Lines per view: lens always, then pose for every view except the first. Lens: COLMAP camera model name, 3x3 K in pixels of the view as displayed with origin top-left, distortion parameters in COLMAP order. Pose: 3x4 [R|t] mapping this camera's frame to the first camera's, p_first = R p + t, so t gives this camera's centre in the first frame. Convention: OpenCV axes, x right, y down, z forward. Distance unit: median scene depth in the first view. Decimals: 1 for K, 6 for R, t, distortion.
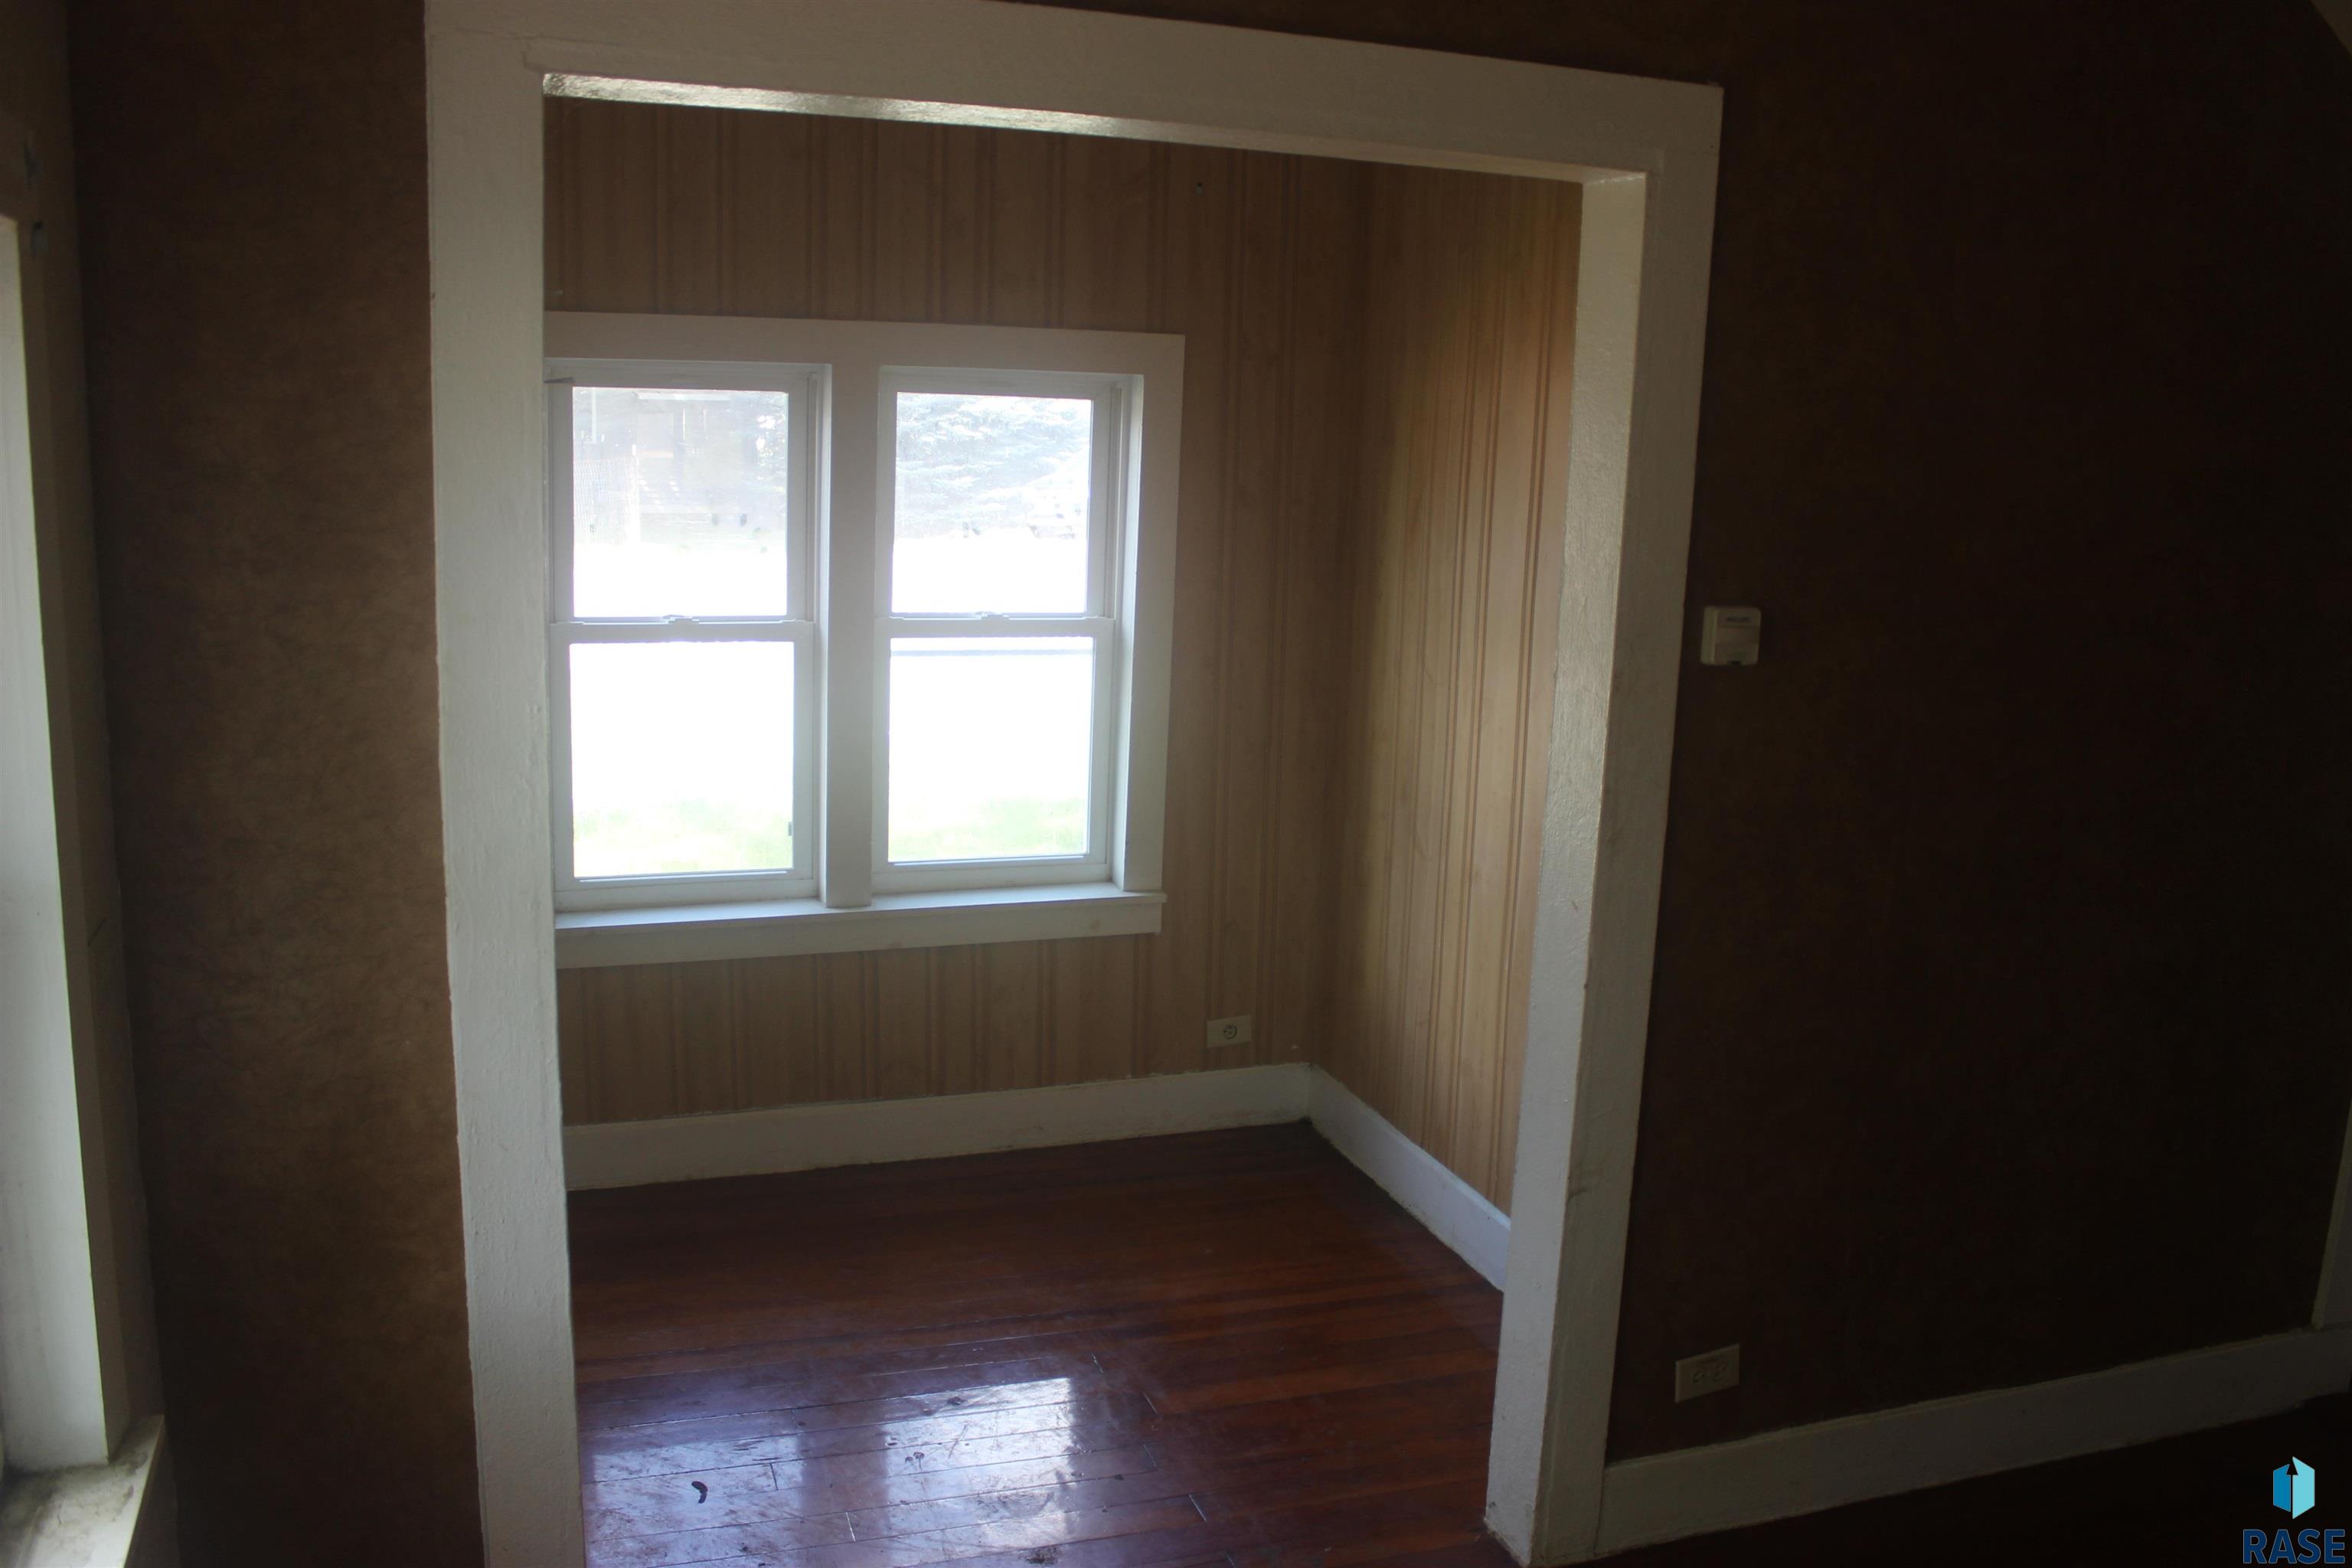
lens RADIAL K [[1945.4, 0, 1171.5], [0, 1945.4, 816.8], [0, 0, 1]] dist [-0.166840, 0.148373]
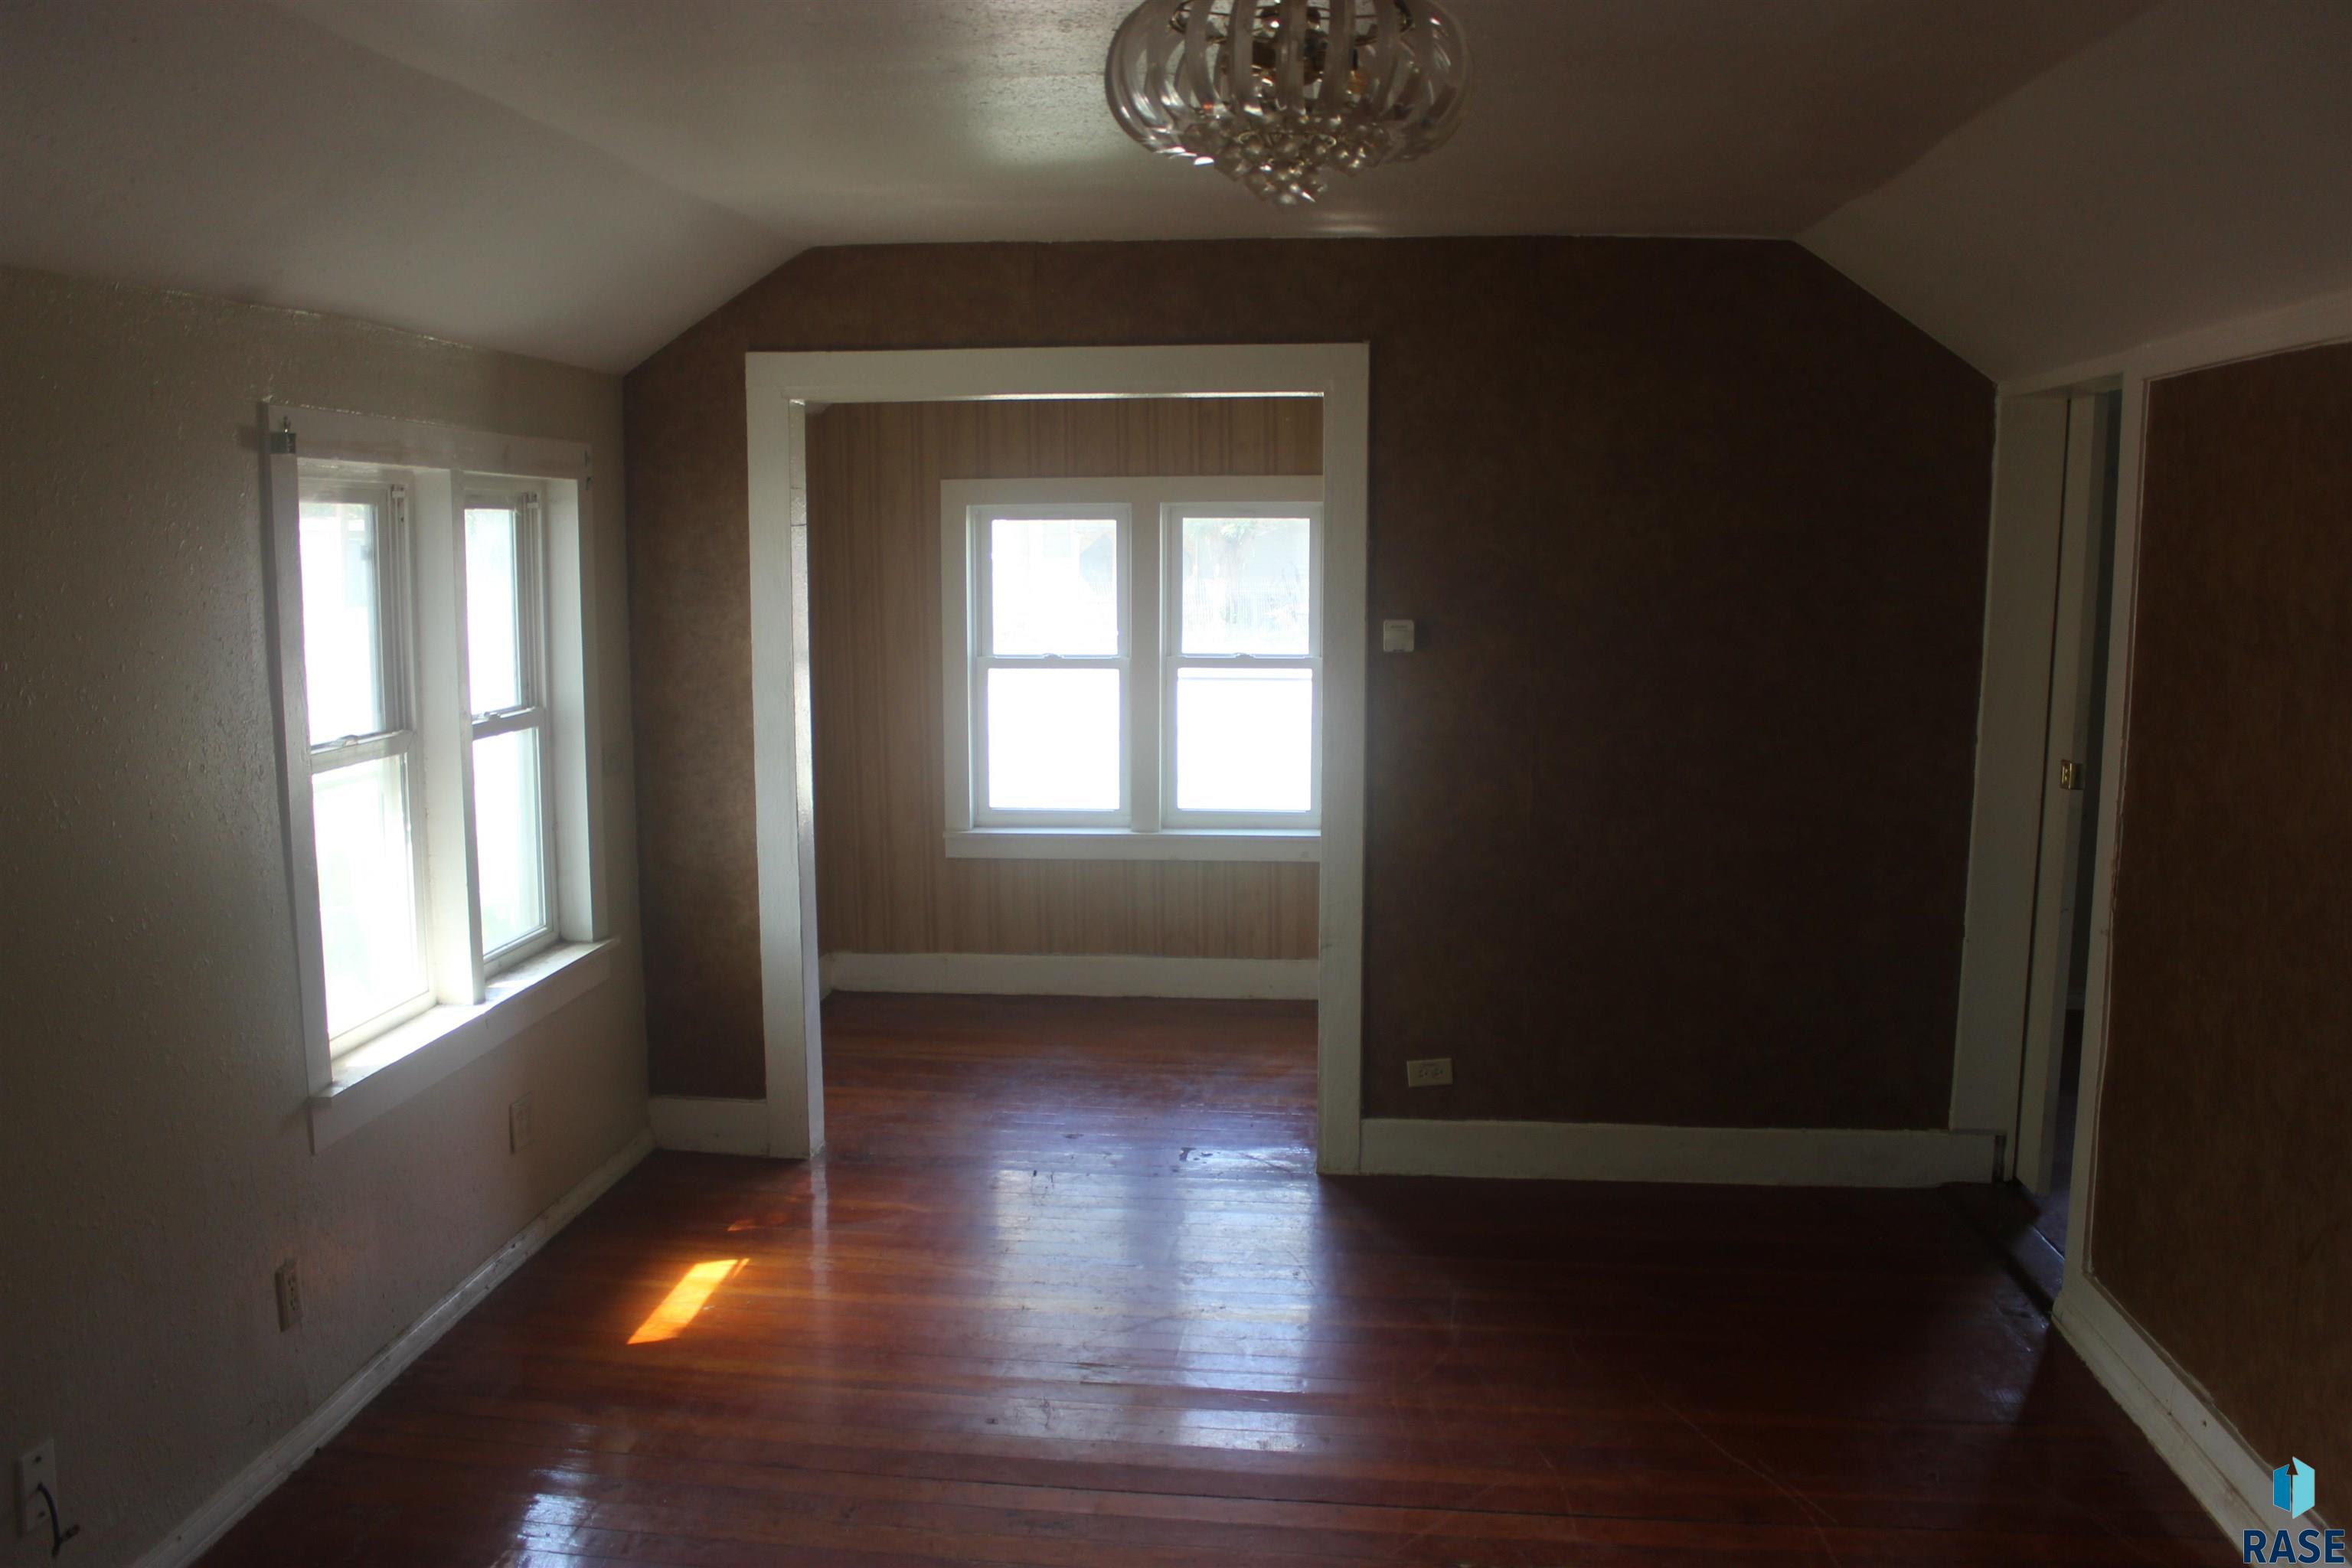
lens RADIAL K [[1945.4, 0, 1171.5], [0, 1945.4, 816.8], [0, 0, 1]] dist [-0.166840, 0.148373]
pose [[0.897937, 0.026743, -0.439310, 0.589444], [-0.052997, 0.997459, -0.047604, 0.113734], [0.436921, 0.066028, 0.897073, -0.473578]]
